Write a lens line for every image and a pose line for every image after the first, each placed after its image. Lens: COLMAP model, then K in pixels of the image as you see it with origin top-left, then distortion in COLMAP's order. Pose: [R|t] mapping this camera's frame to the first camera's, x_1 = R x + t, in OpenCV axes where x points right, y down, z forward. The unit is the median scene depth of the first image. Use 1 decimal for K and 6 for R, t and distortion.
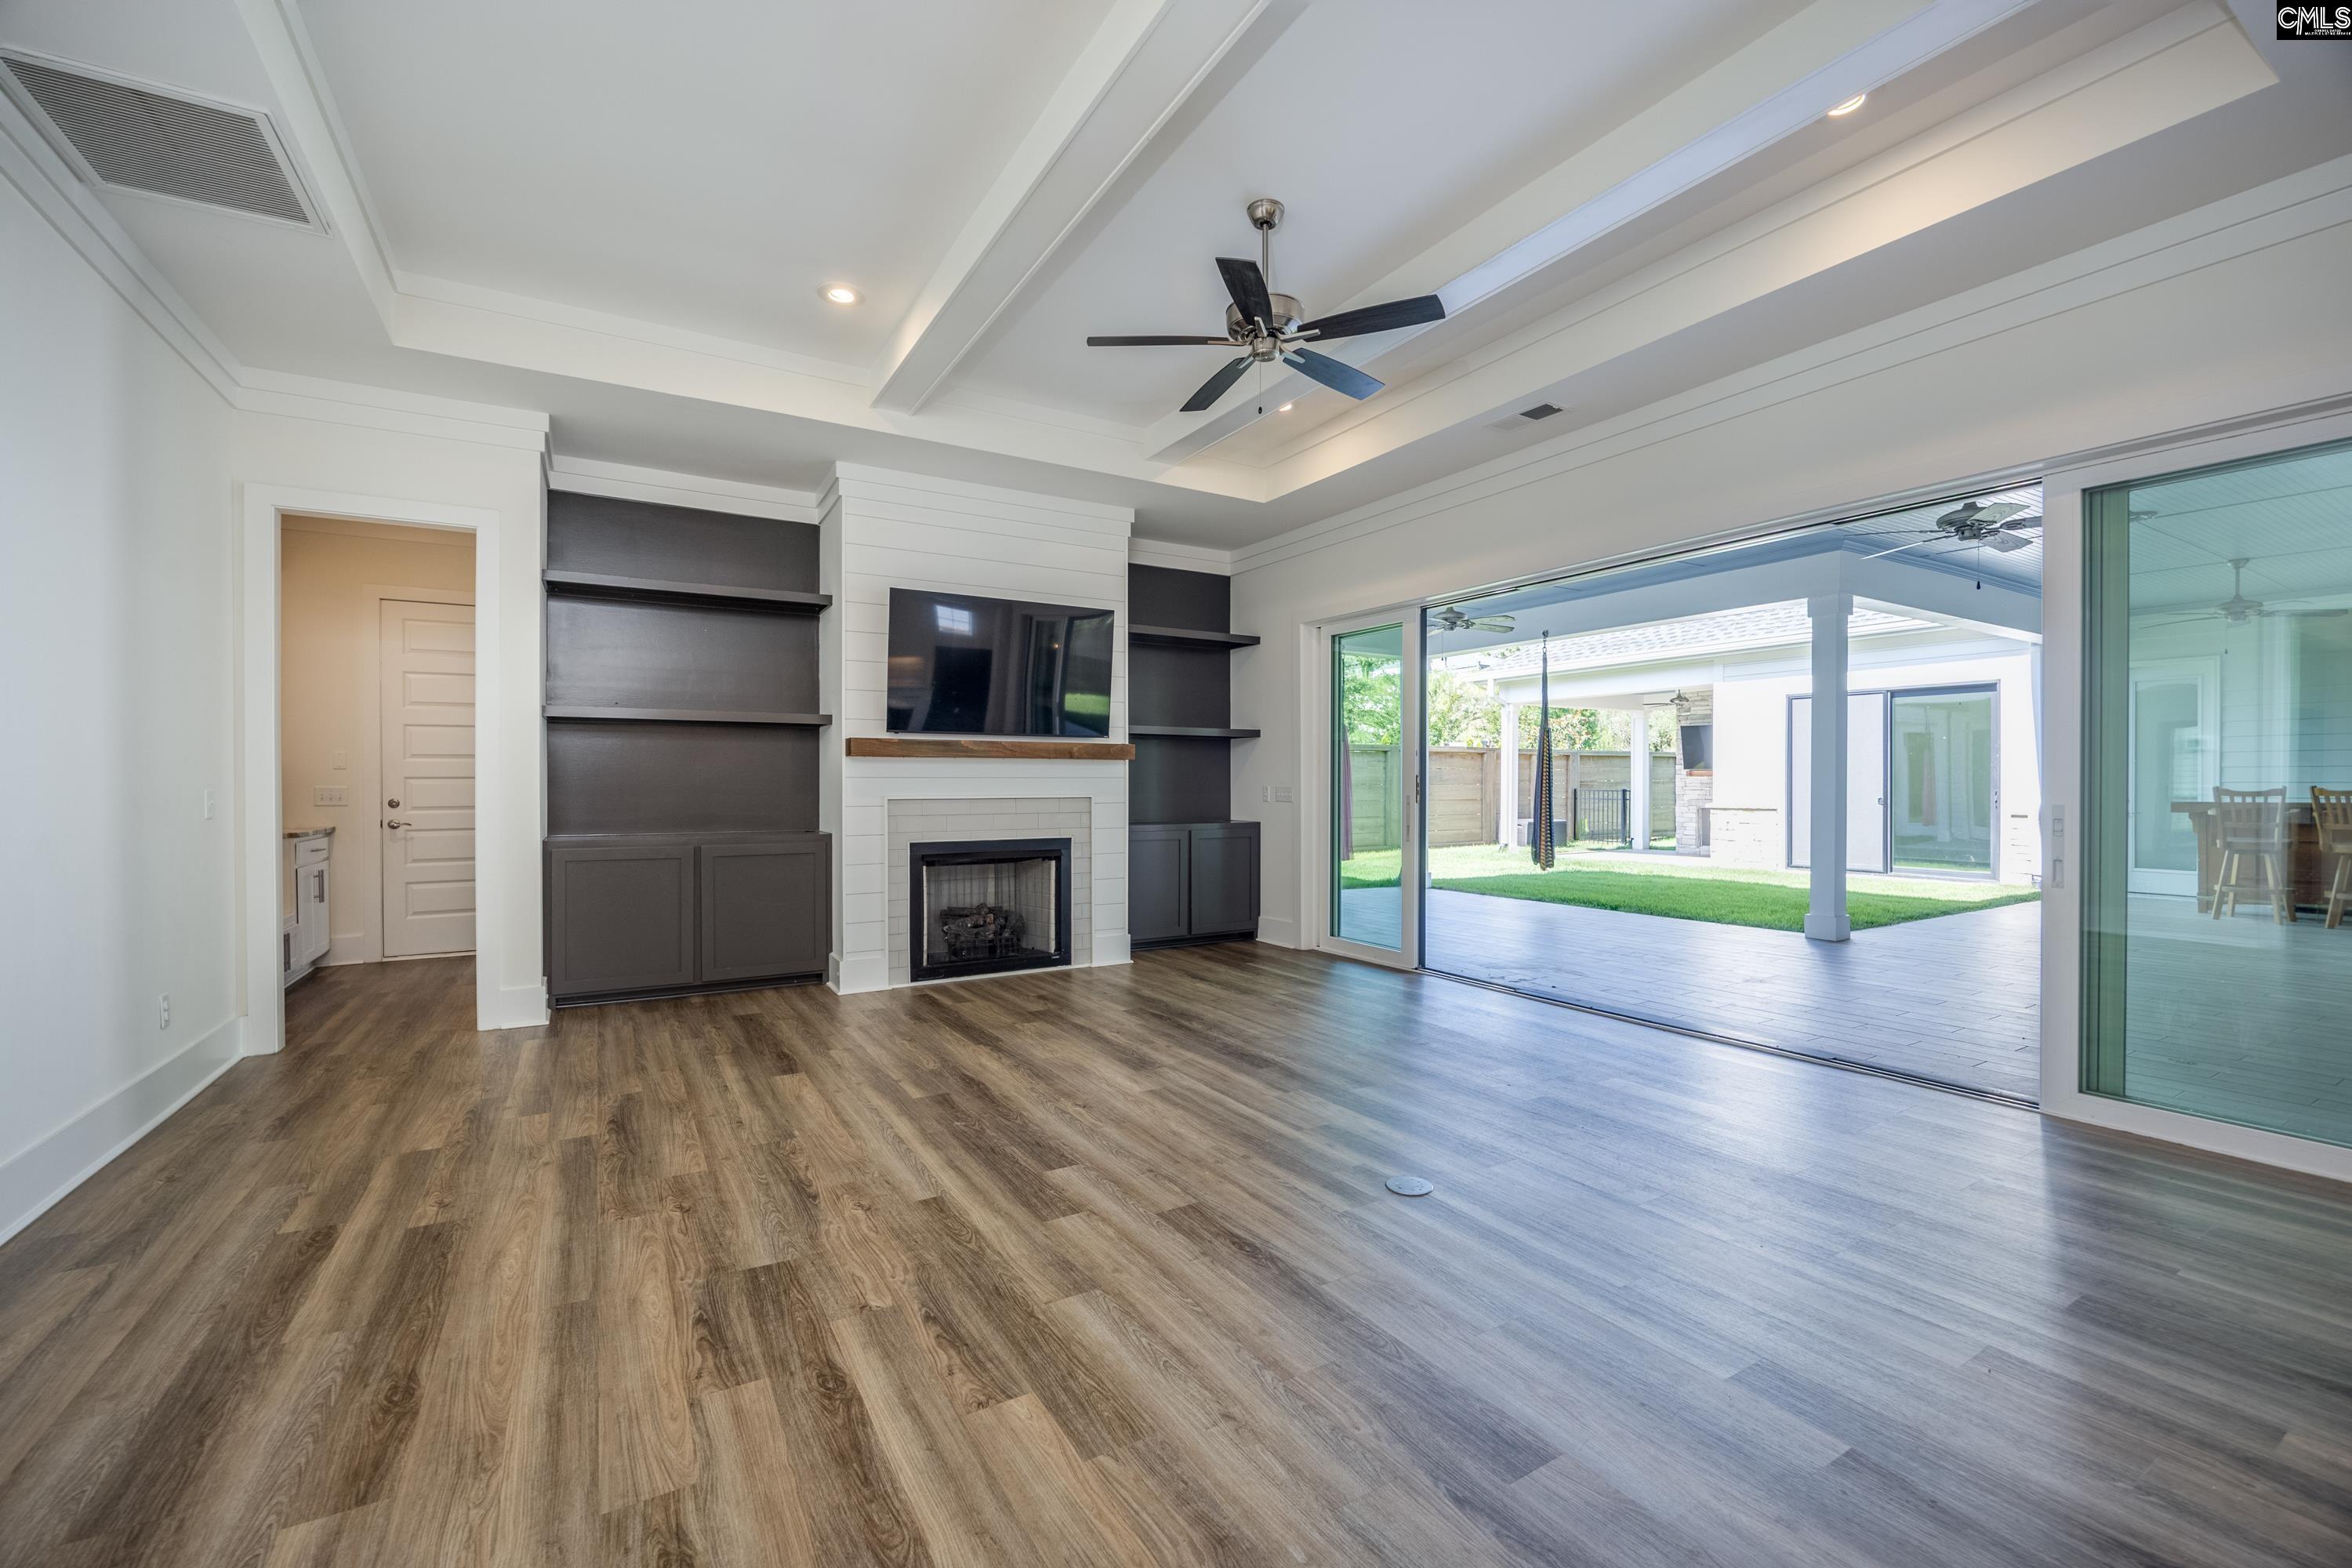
lens RADIAL K [[1035.3, 0, 1189.9], [0, 1035.3, 796.5], [0, 0, 1]] dist [-0.001695, -0.000246]
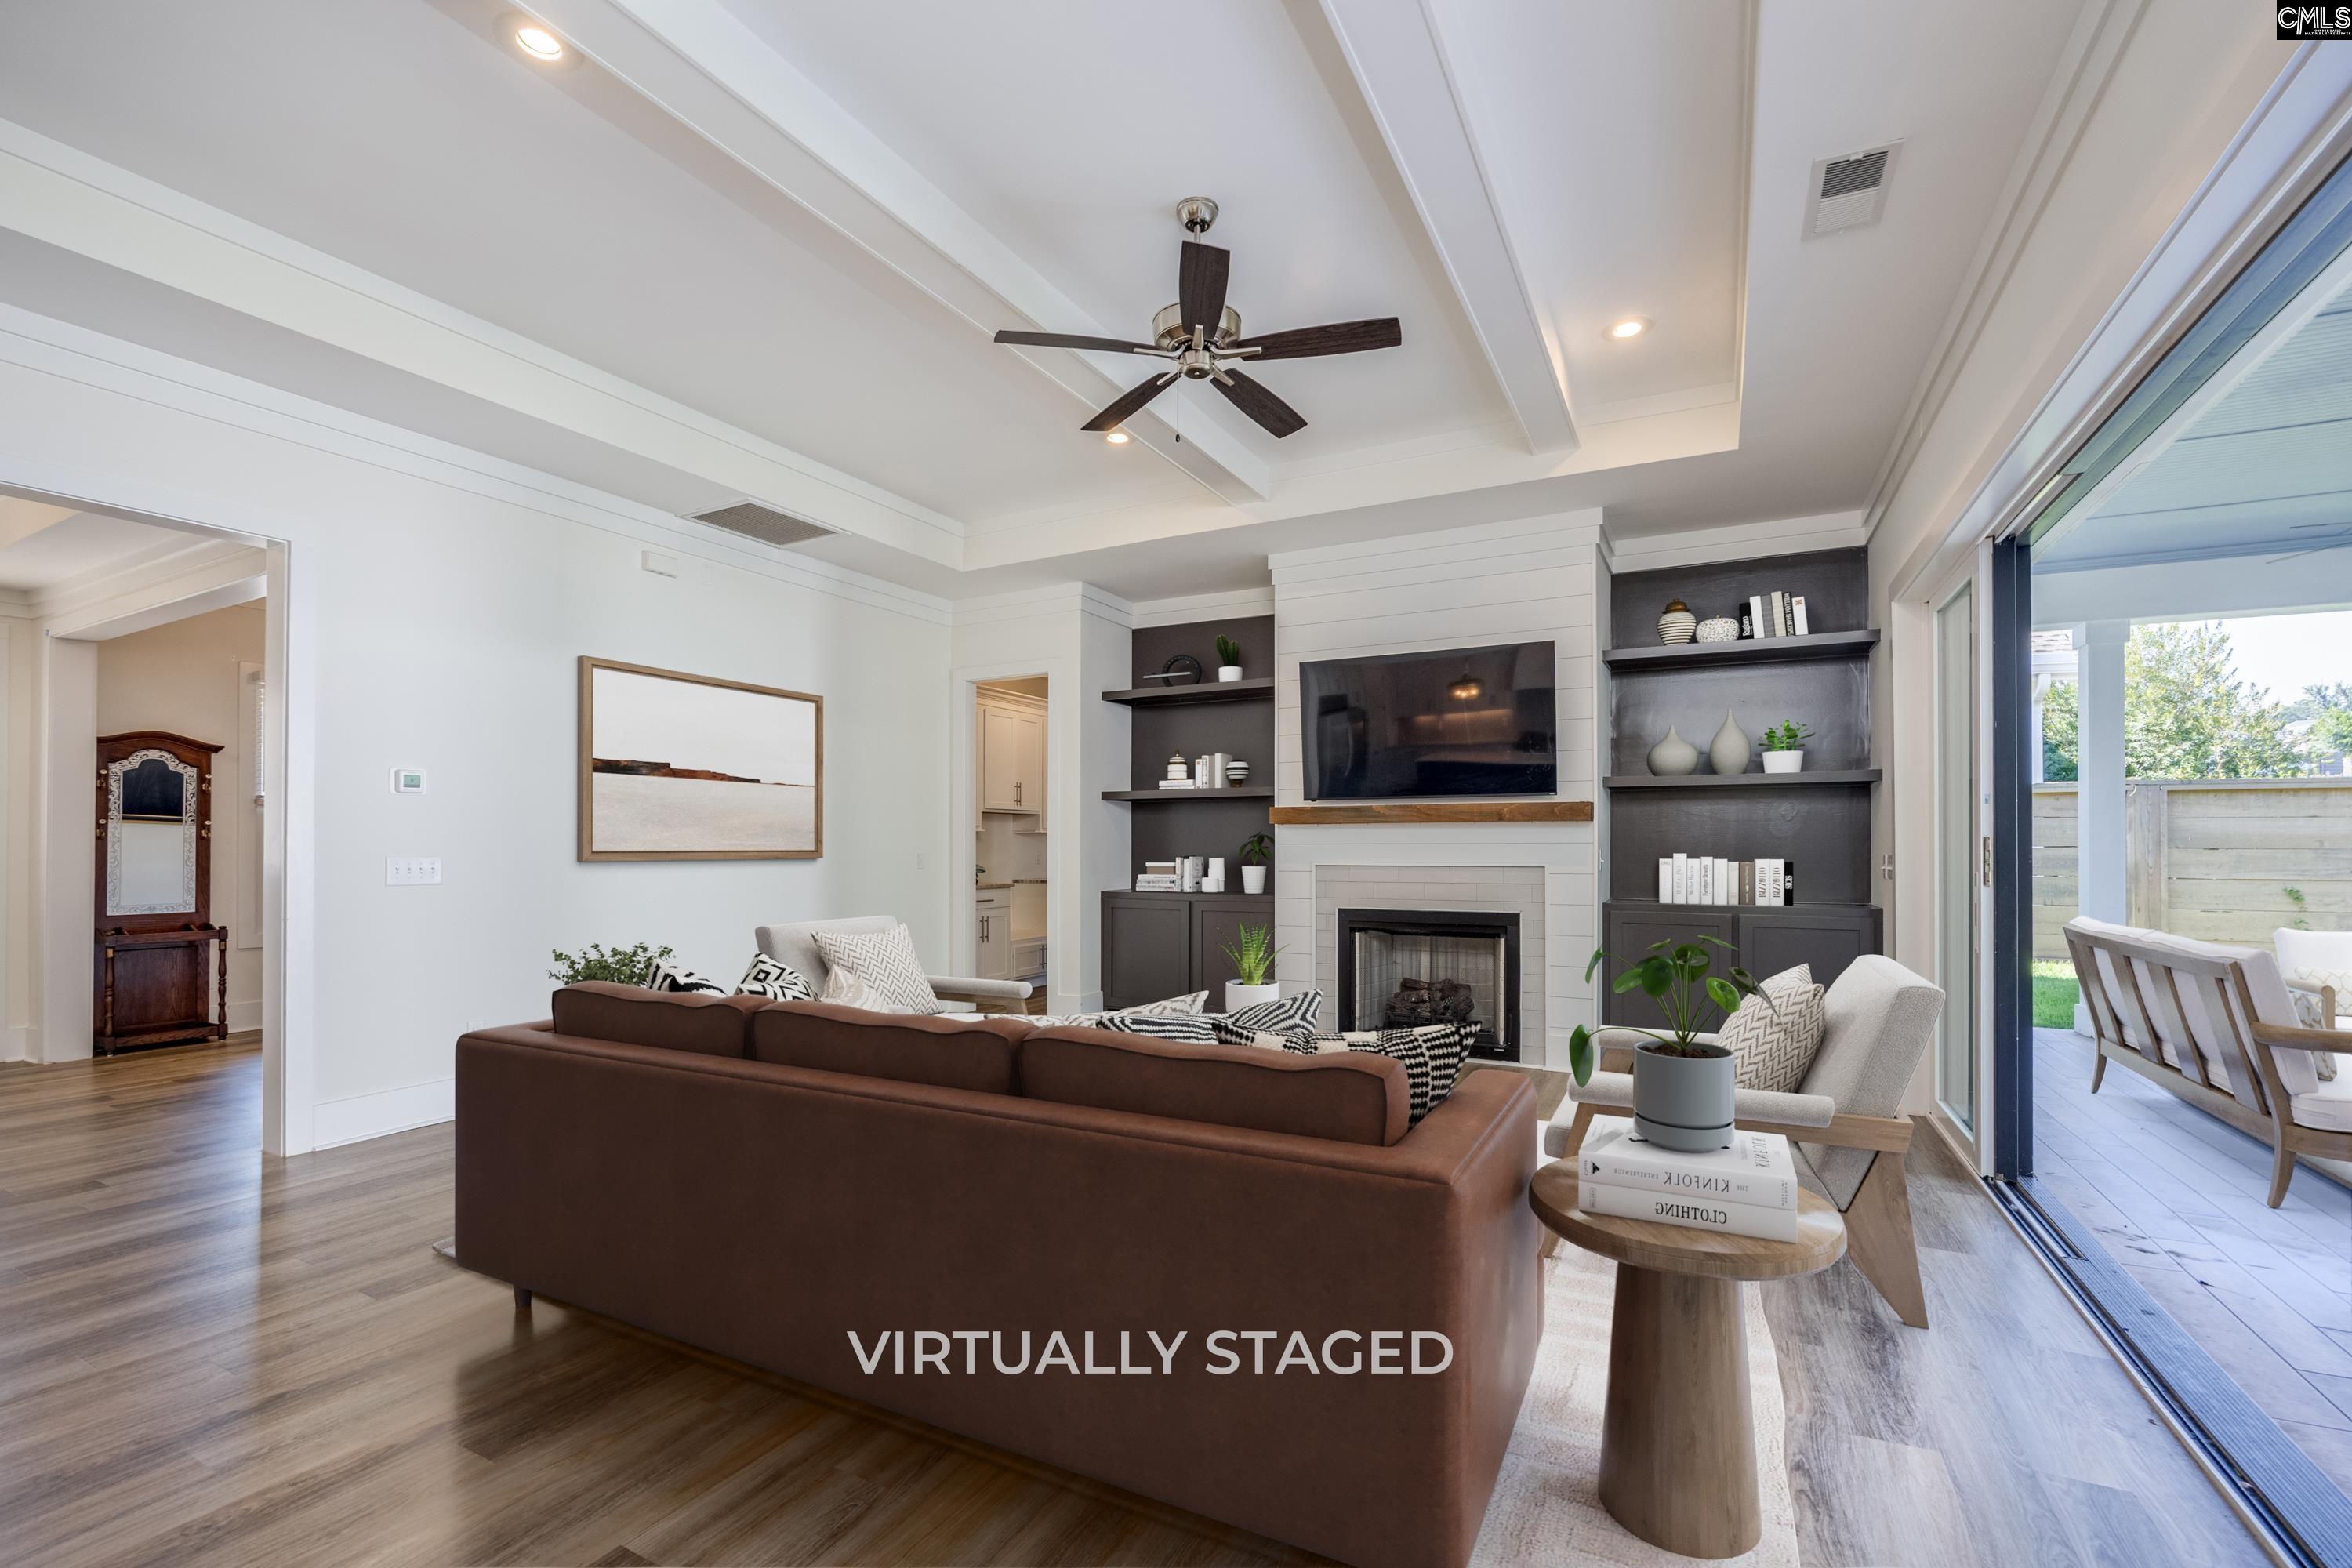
lens RADIAL K [[1035.3, 0, 1189.9], [0, 1035.3, 796.5], [0, 0, 1]] dist [-0.001695, -0.000246]
pose [[0.504439, -0.042033, -0.862423, 0.533648], [-0.013656, 0.998301, -0.056643, -0.004957], [0.863339, 0.040350, 0.503008, 0.352734]]
